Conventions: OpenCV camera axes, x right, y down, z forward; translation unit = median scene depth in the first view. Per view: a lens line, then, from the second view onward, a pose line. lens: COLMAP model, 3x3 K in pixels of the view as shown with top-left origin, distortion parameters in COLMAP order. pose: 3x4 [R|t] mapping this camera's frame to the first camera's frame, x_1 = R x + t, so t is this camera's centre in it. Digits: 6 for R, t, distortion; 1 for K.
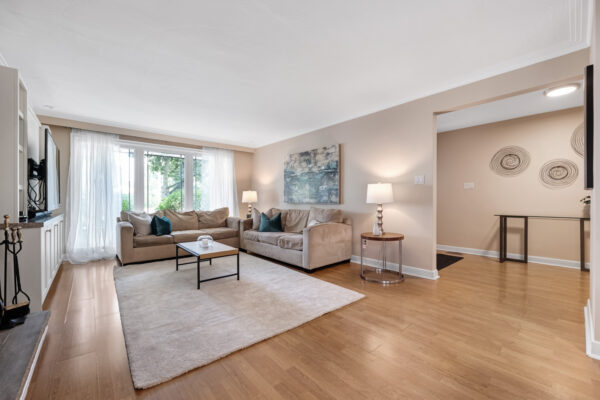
lens RADIAL K [[247.9, 0, 299.7], [0, 247.9, 198.3], [0, 0, 1]] dist [-0.016149, 0.001957]
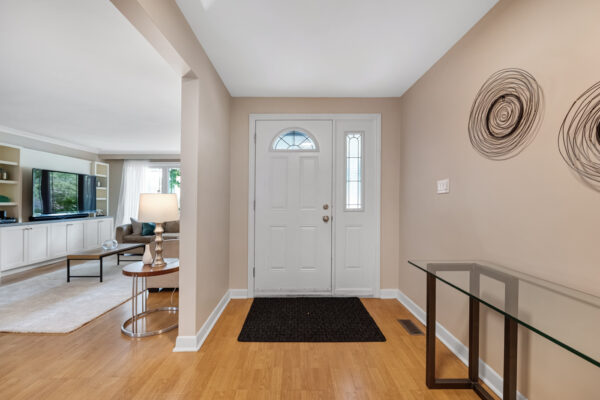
lens RADIAL K [[247.9, 0, 296.1], [0, 247.9, 200.9], [0, 0, 1]] dist [-0.016149, 0.001957]
pose [[0.757367, -0.001521, -0.652987, 0.844107], [0.008714, 0.999932, 0.007778, -0.032952], [0.652931, -0.011581, 0.757329, 0.527668]]
